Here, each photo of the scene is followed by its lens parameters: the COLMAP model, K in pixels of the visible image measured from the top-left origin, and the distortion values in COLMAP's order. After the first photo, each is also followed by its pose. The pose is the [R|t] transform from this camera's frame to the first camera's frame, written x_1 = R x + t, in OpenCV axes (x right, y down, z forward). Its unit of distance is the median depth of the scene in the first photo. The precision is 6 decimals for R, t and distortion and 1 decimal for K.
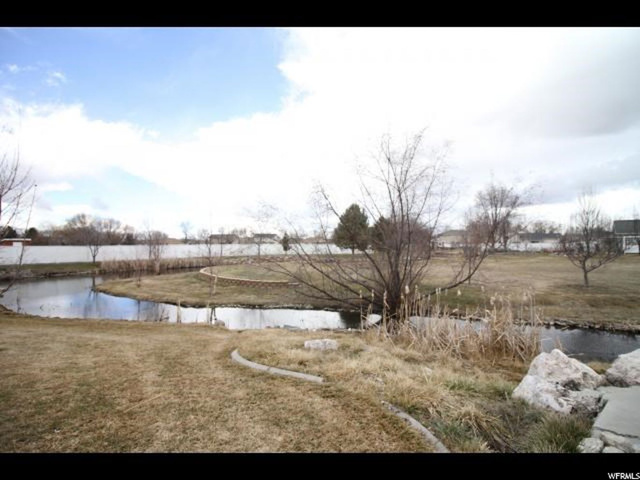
lens RADIAL K [[294.1, 0, 318.9], [0, 294.1, 239.2], [0, 0, 1]] dist [-0.010516, -0.007999]
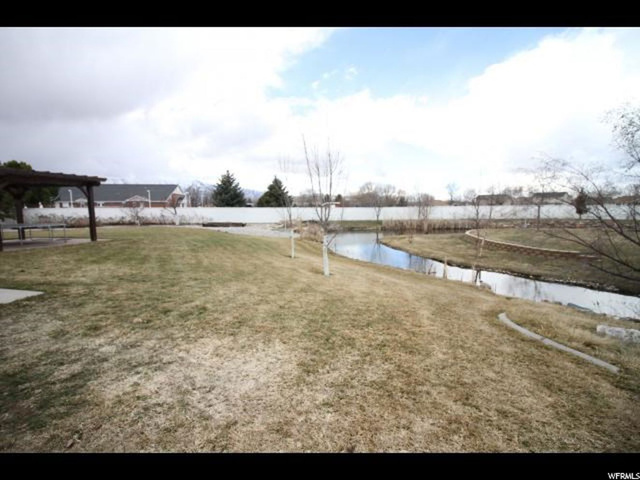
lens RADIAL K [[294.1, 0, 321.9], [0, 294.1, 238.7], [0, 0, 1]] dist [-0.010516, -0.007999]
pose [[0.668906, 0.077818, -0.739263, 0.003205], [0.017552, 0.992575, 0.120364, 0.000412], [0.743140, -0.093488, 0.662573, -0.017614]]
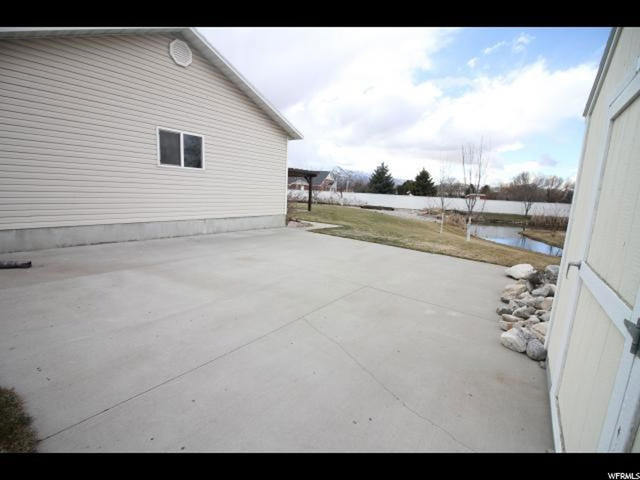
lens RADIAL K [[294.1, 0, 316.0], [0, 294.1, 251.8], [0, 0, 1]] dist [-0.010516, -0.007999]
pose [[0.270649, 0.208083, -0.939920, 0.184745], [-0.026788, 0.977610, 0.208713, -0.004104], [0.962305, -0.031309, 0.270163, -0.197345]]
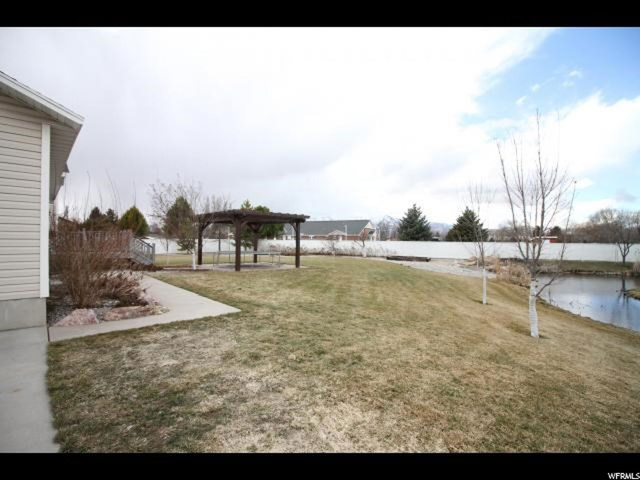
lens RADIAL K [[294.1, 0, 320.5], [0, 294.1, 241.6], [0, 0, 1]] dist [-0.010516, -0.007999]
pose [[0.111146, 0.005859, -0.993787, -0.020716], [0.011226, 0.999911, 0.007151, 0.000129], [0.993741, -0.011951, 0.111071, 0.005251]]
